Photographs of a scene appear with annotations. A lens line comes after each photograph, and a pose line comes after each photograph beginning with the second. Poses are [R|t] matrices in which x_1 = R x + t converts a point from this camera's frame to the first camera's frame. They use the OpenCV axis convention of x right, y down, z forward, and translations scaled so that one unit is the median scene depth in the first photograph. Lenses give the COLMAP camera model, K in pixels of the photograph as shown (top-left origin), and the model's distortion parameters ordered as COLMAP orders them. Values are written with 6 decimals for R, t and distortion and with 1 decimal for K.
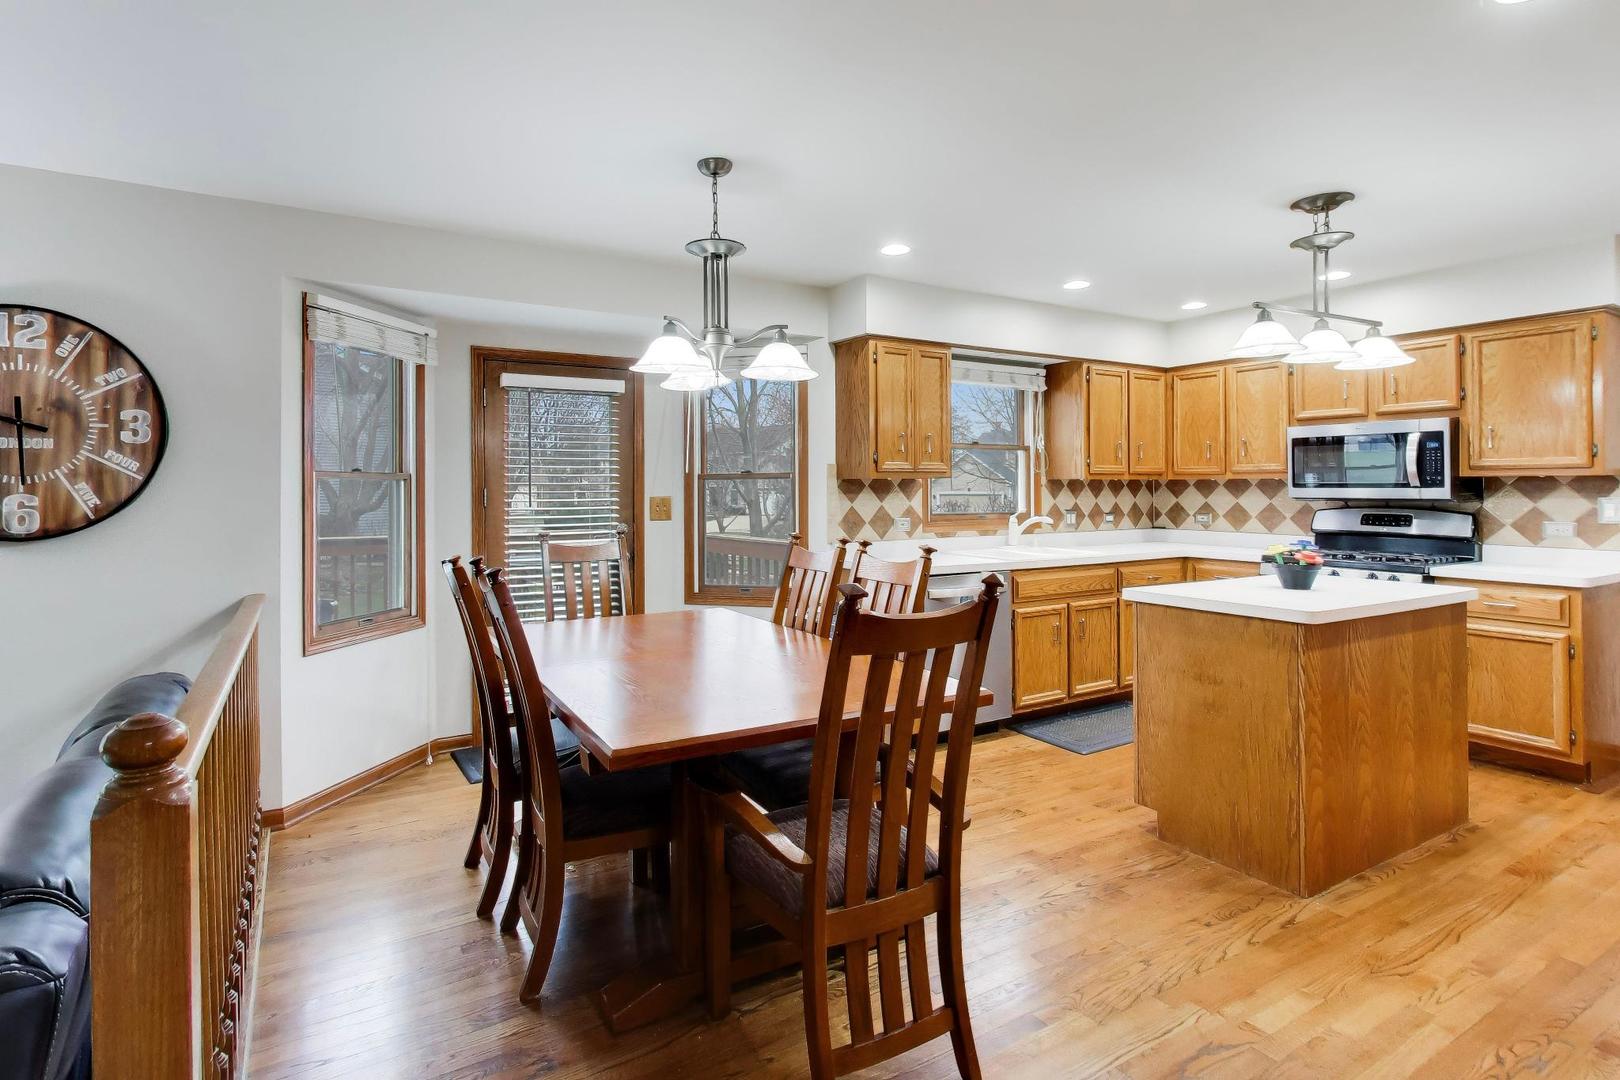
lens RADIAL K [[694.0, 0, 811.3], [0, 694.0, 481.3], [0, 0, 1]] dist [0.001184, -0.003660]
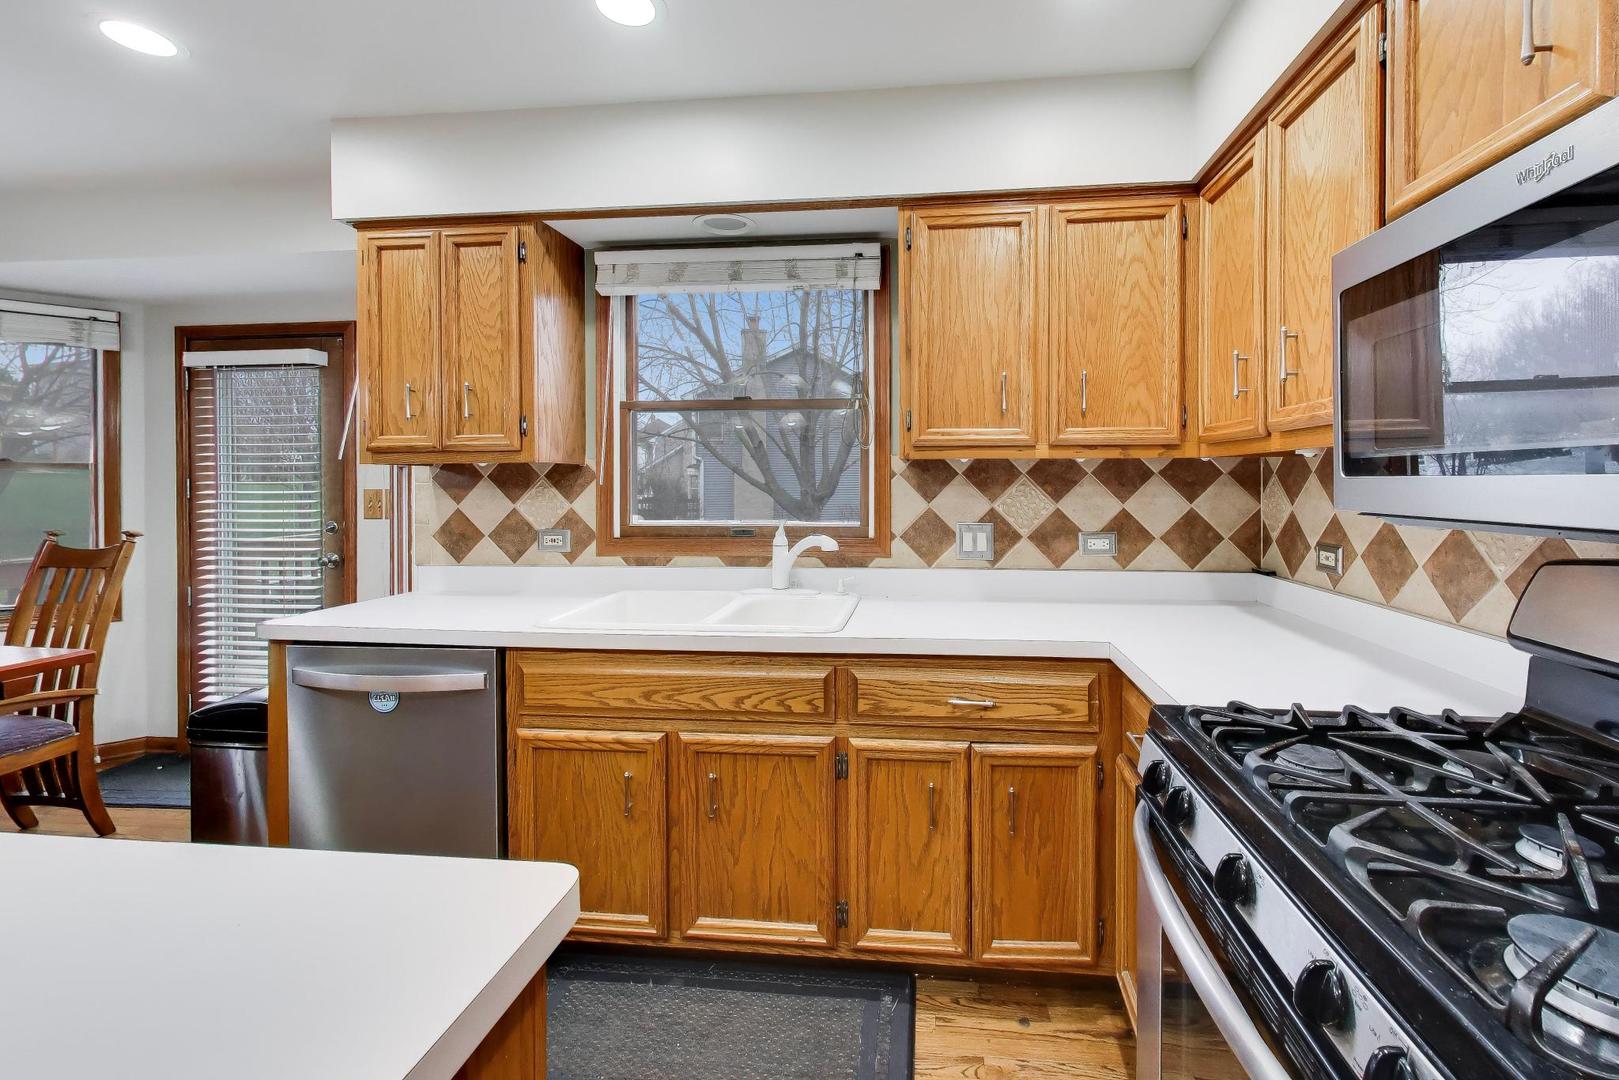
lens RADIAL K [[662.5, 0, 861.9], [0, 662.5, 480.3], [0, 0, 1]] dist [0.008617, -0.000544]
pose [[0.825349, -0.000052, -0.564623, 0.799943], [0.005081, 0.999960, 0.007334, 0.009571], [0.564600, -0.008922, 0.825317, 0.796858]]
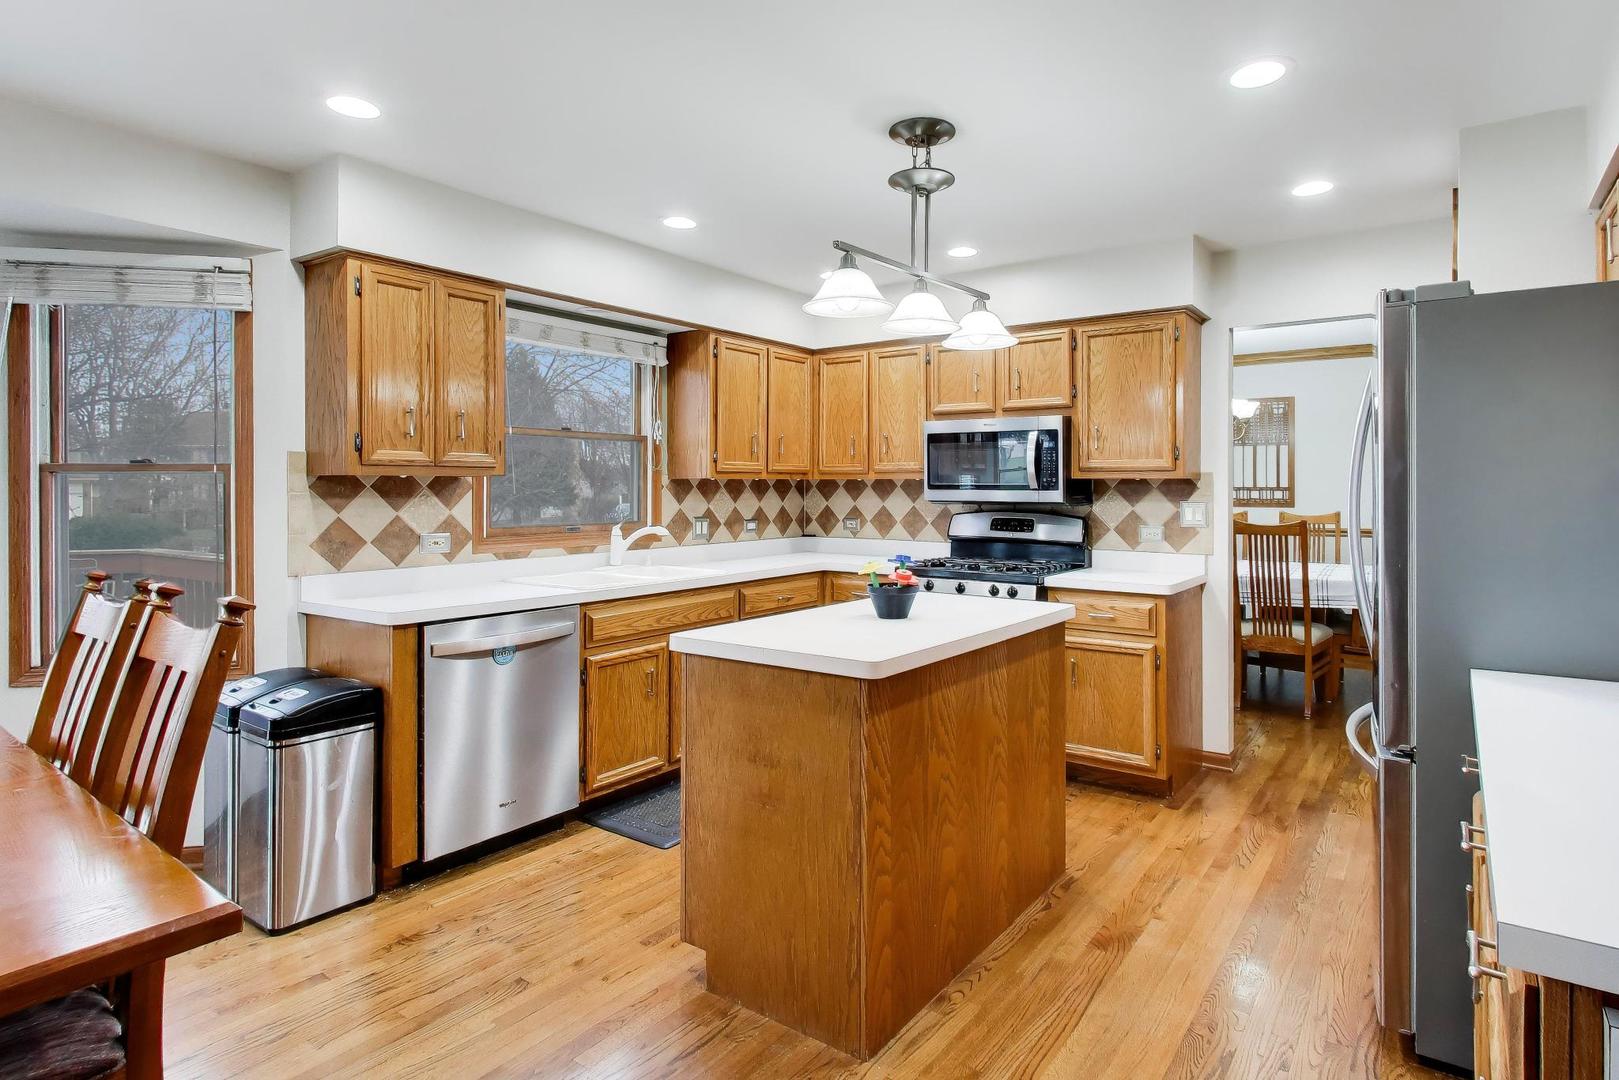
lens RADIAL K [[766.5, 0, 828.1], [0, 766.5, 479.7], [0, 0, 1]] dist [-0.003882, -0.000087]
pose [[0.917840, 0.008300, 0.396864, 0.217014], [-0.007469, 0.999965, -0.003639, 0.000672], [-0.396880, 0.000376, 0.917870, 0.174072]]
